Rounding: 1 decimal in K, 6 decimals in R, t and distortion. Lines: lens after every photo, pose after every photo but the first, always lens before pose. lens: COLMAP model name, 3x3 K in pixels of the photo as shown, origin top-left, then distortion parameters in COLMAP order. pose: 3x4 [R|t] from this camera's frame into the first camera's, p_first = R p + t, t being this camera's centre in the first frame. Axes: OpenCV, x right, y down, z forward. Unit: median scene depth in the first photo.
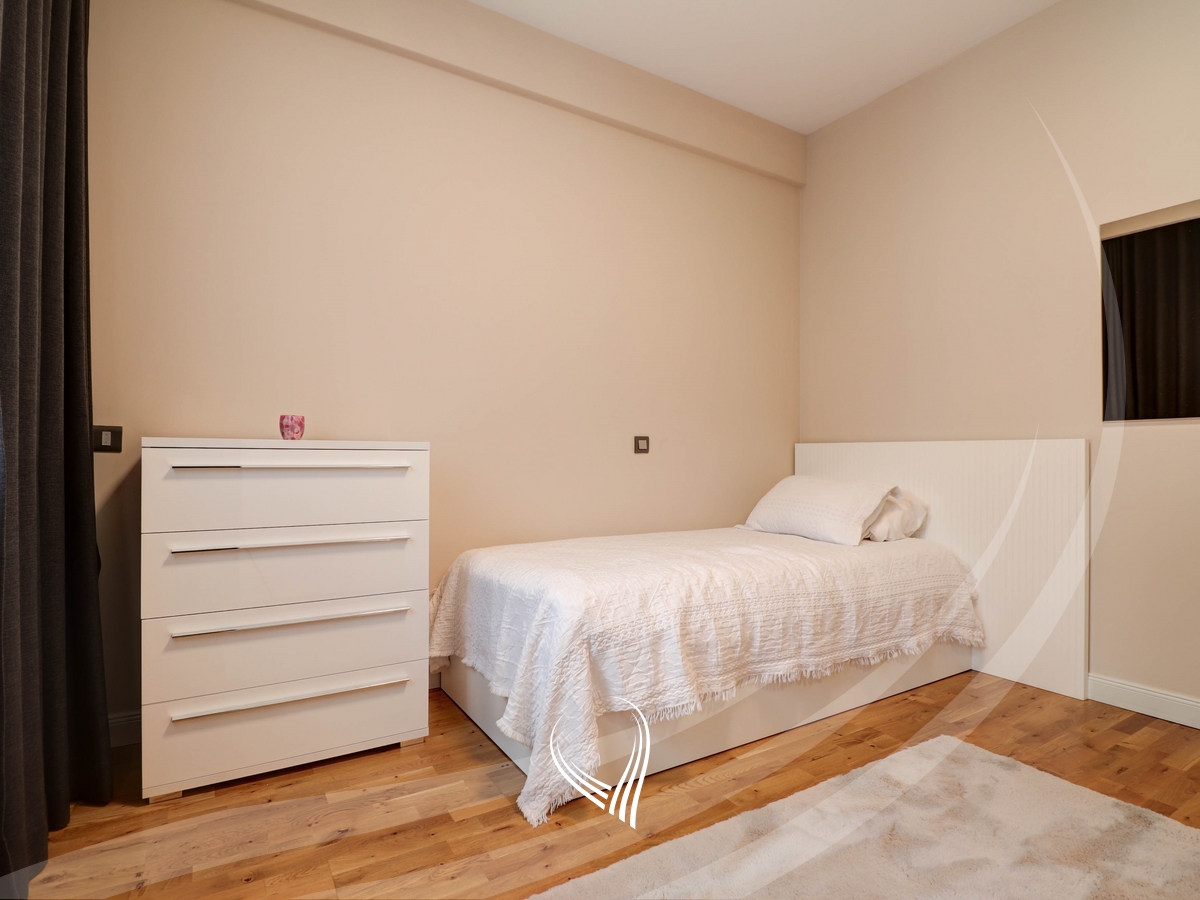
lens RADIAL K [[626.4, 0, 600.0], [0, 626.4, 450.0], [0, 0, 1]] dist [0.002462, -0.014741]
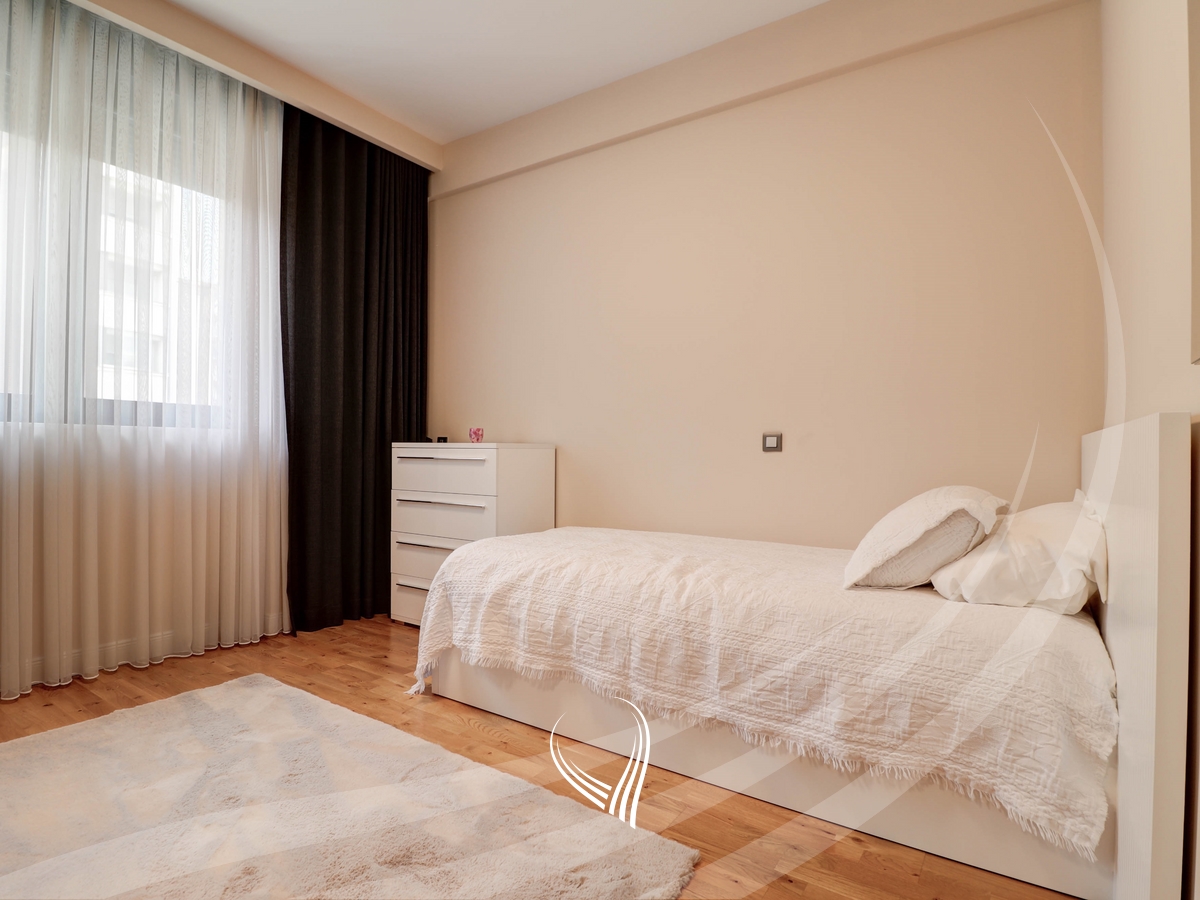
lens RADIAL K [[626.4, 0, 600.0], [0, 626.4, 450.0], [0, 0, 1]] dist [0.002462, -0.014741]
pose [[0.416963, -0.003573, -0.908916, 0.990153], [-0.001789, 0.999987, -0.004751, 0.008481], [0.908922, 0.003607, 0.416951, 0.524675]]
